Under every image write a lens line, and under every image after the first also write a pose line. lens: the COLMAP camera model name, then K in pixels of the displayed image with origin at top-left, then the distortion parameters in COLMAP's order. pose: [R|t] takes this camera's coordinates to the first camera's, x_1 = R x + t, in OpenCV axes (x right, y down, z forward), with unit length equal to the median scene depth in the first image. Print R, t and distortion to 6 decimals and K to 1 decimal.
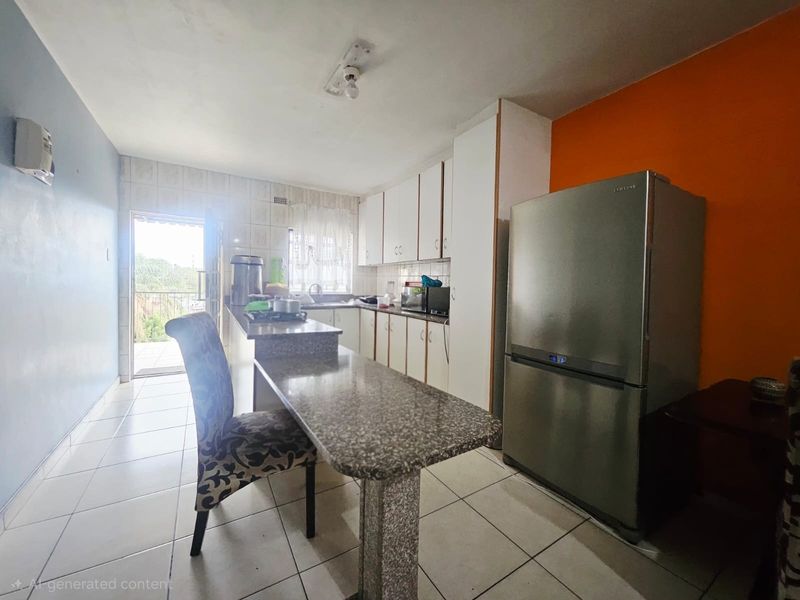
lens RADIAL K [[315.8, 0, 398.5], [0, 315.8, 291.8], [0, 0, 1]] dist [-0.001157, -0.000128]
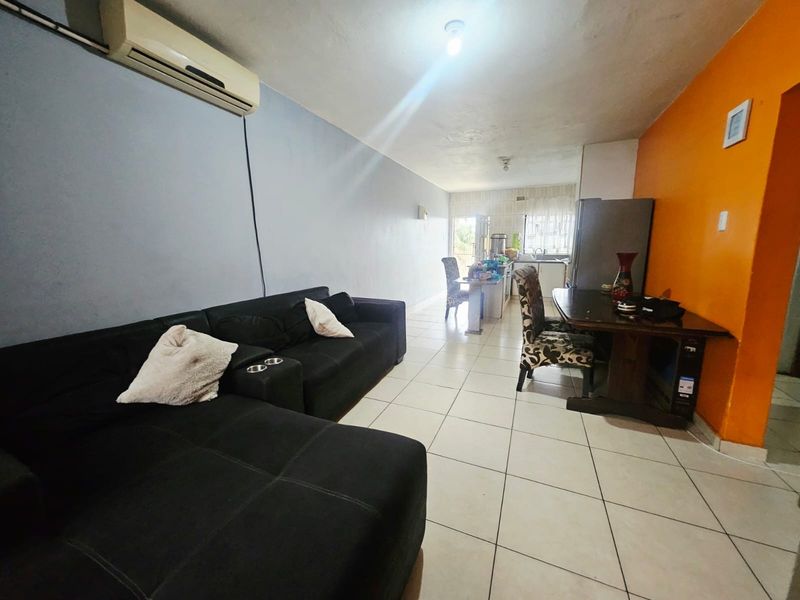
lens RADIAL K [[315.8, 0, 398.5], [0, 315.8, 291.8], [0, 0, 1]] dist [-0.001157, -0.000128]
pose [[0.571313, 0.094195, -0.815309, 0.670630], [-0.006467, 0.993878, 0.110294, 0.024550], [0.820707, -0.057739, 0.568425, -0.519585]]
